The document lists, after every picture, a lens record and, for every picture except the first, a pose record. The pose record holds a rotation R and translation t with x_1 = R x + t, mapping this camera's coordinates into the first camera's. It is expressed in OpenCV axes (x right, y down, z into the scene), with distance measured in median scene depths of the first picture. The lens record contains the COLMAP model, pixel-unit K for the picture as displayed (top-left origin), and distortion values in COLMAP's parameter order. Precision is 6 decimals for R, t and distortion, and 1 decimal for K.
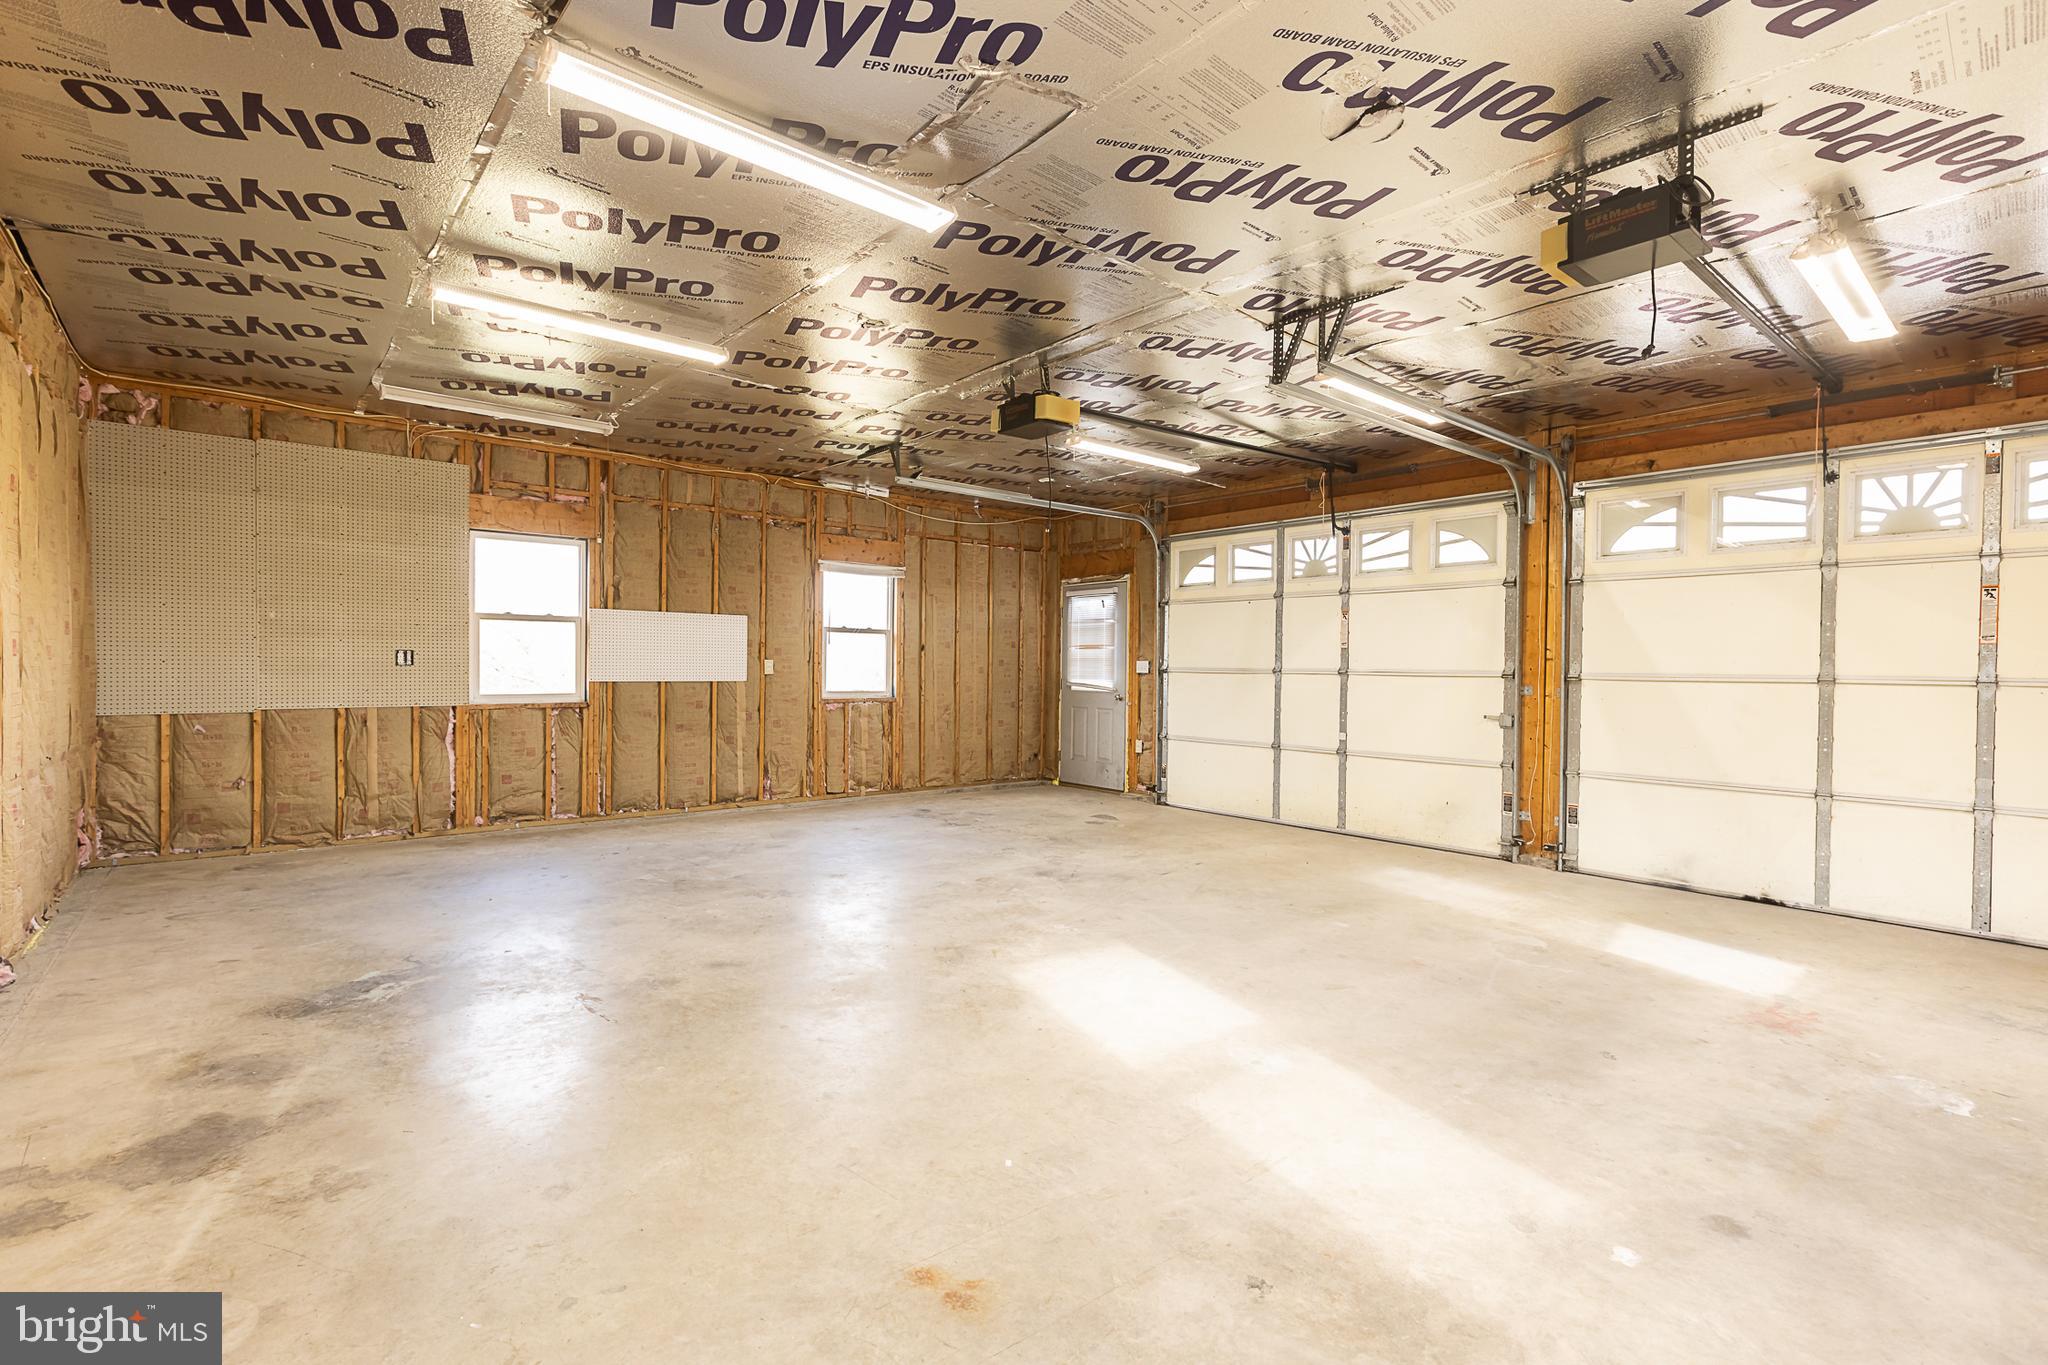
lens RADIAL K [[930.7, 0, 1025.0], [0, 930.7, 678.3], [0, 0, 1]] dist [-0.000185, 0.000318]
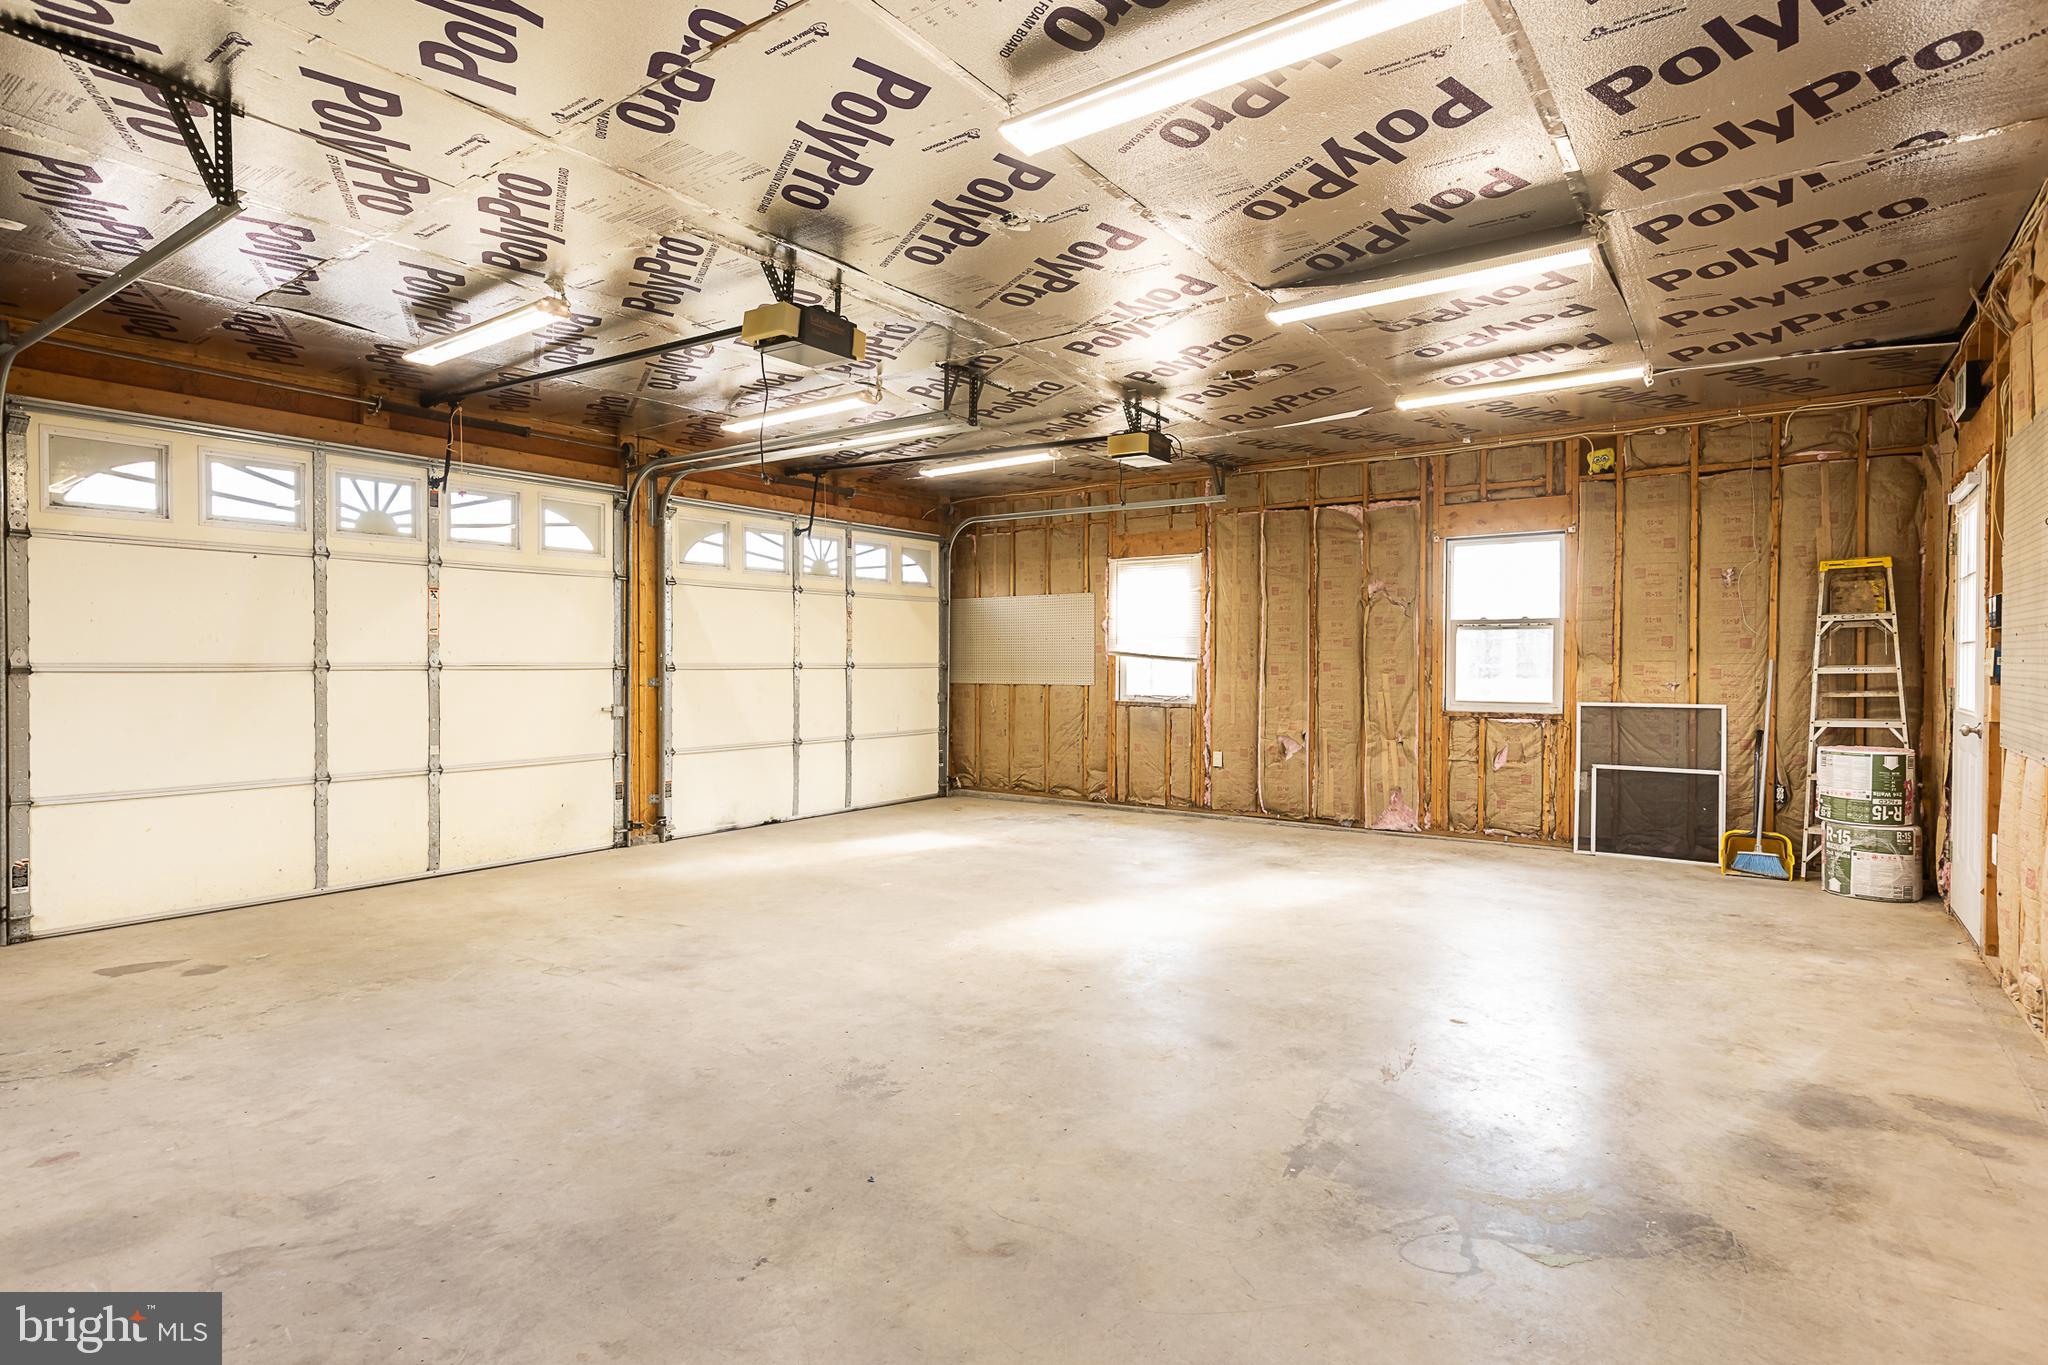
lens RADIAL K [[1059.7, 0, 1023.4], [0, 1059.7, 678.1], [0, 0, 1]] dist [0.001429, -0.000240]
pose [[-0.249406, -0.026626, 0.968033, -0.764518], [0.008955, 0.999516, 0.029799, -0.023240], [-0.968358, 0.016101, -0.249047, 0.913469]]
